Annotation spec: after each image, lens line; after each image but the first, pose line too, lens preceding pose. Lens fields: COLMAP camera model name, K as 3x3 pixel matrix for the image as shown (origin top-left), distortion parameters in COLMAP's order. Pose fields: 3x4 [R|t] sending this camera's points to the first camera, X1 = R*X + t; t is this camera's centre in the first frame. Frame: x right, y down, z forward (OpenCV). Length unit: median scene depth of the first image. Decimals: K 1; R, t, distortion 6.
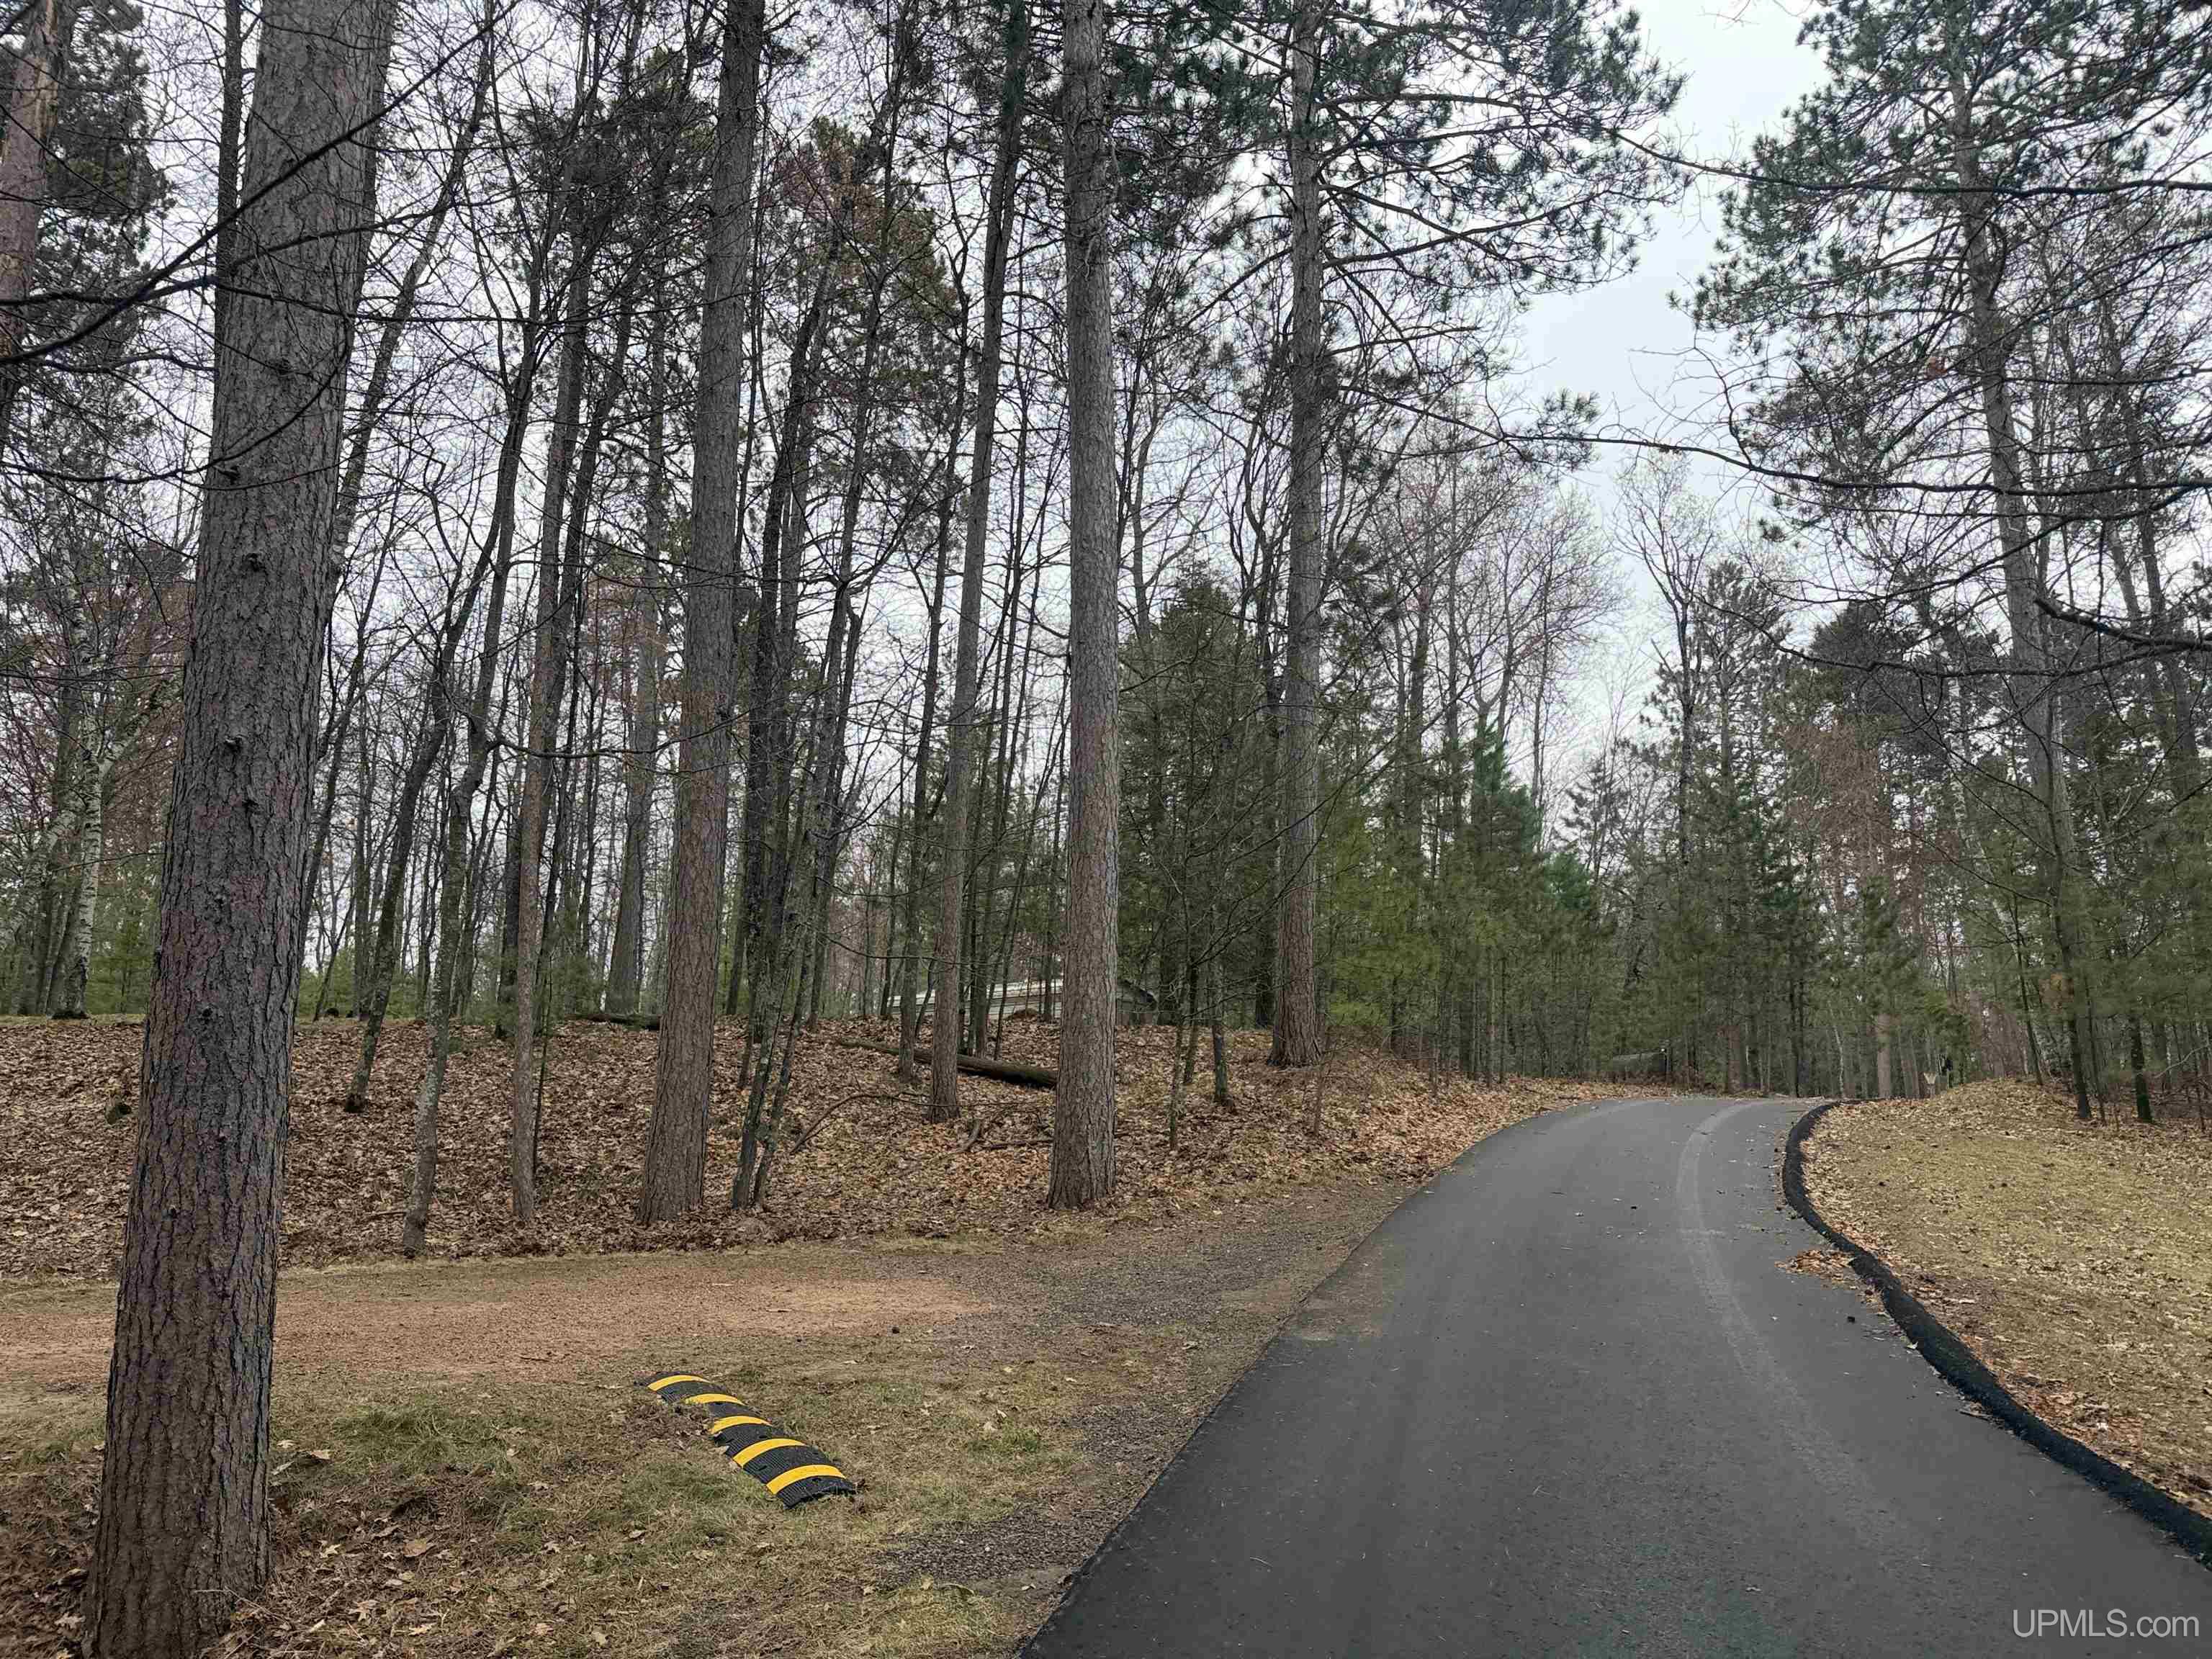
lens RADIAL K [[1530.7, 0, 1098.9], [0, 1530.7, 818.4], [0, 0, 1]] dist [0.082859, -0.115949]
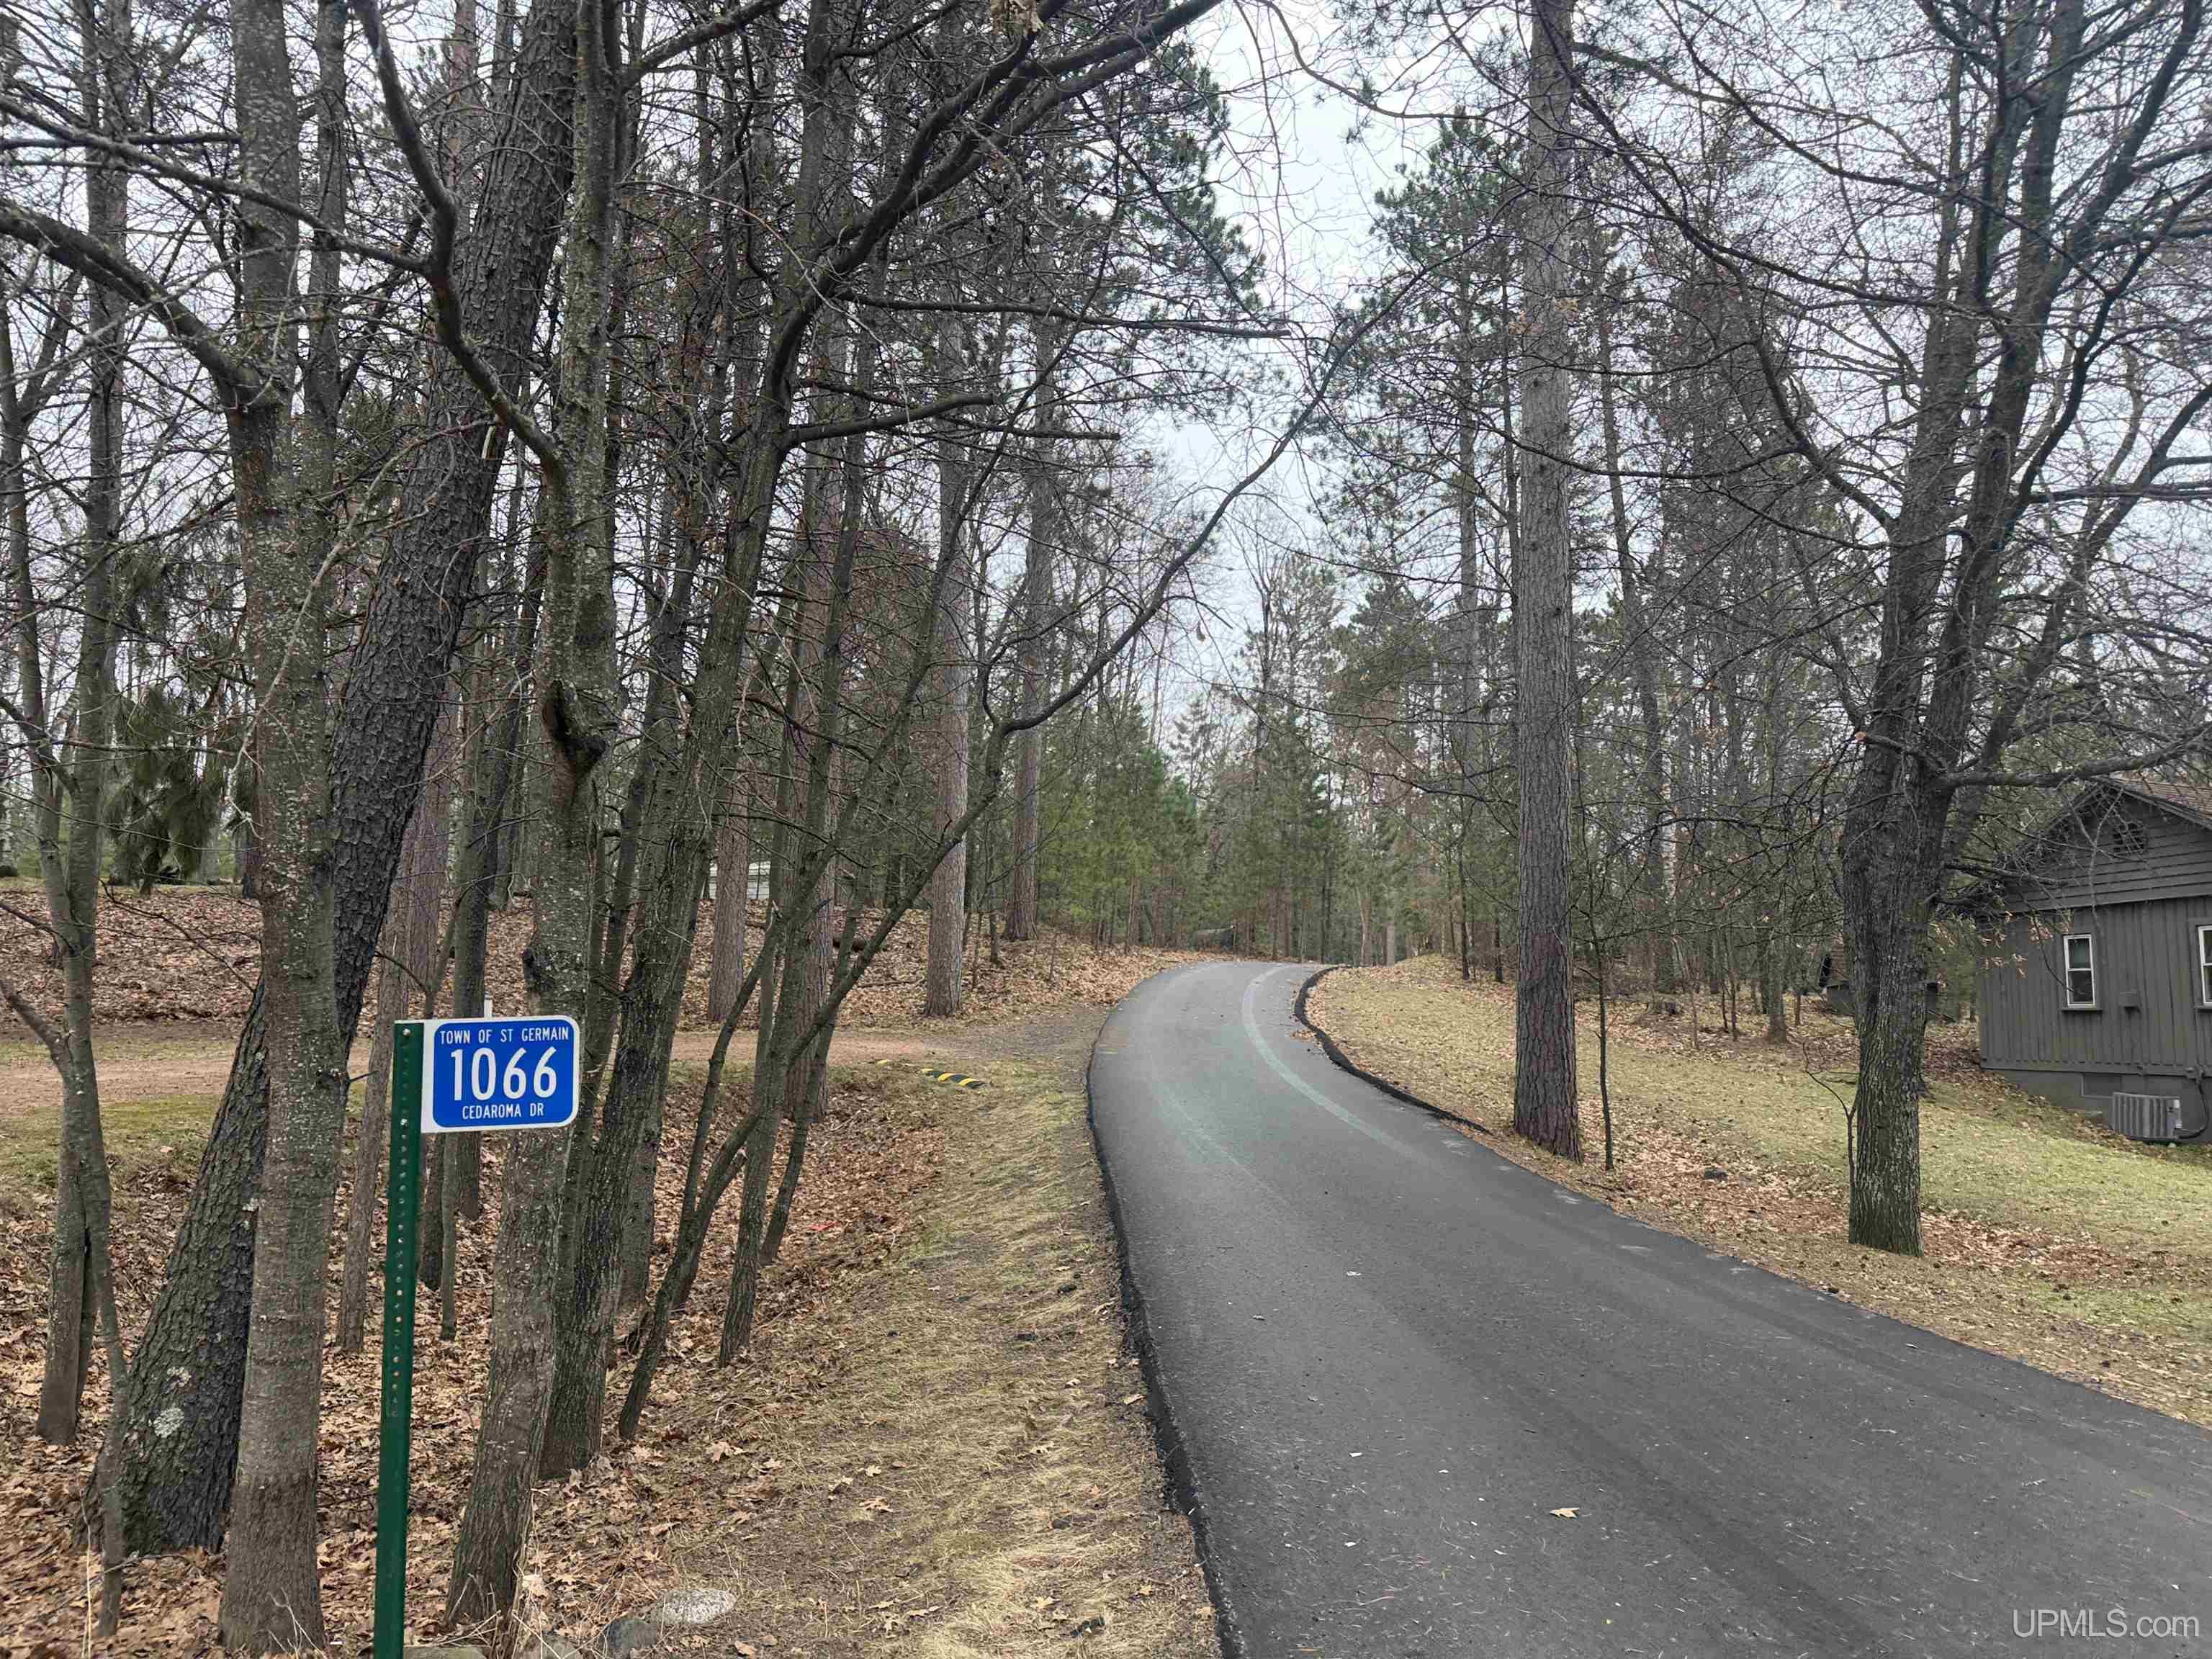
lens RADIAL K [[1546.5, 0, 1106.0], [0, 1546.5, 829.5], [0, 0, 1]] dist [0.068662, -0.075861]
pose [[0.963612, 0.033322, 0.265219, -0.123191], [-0.058324, 0.994503, 0.086959, -0.055683], [-0.260863, -0.099263, 0.960259, -0.313696]]
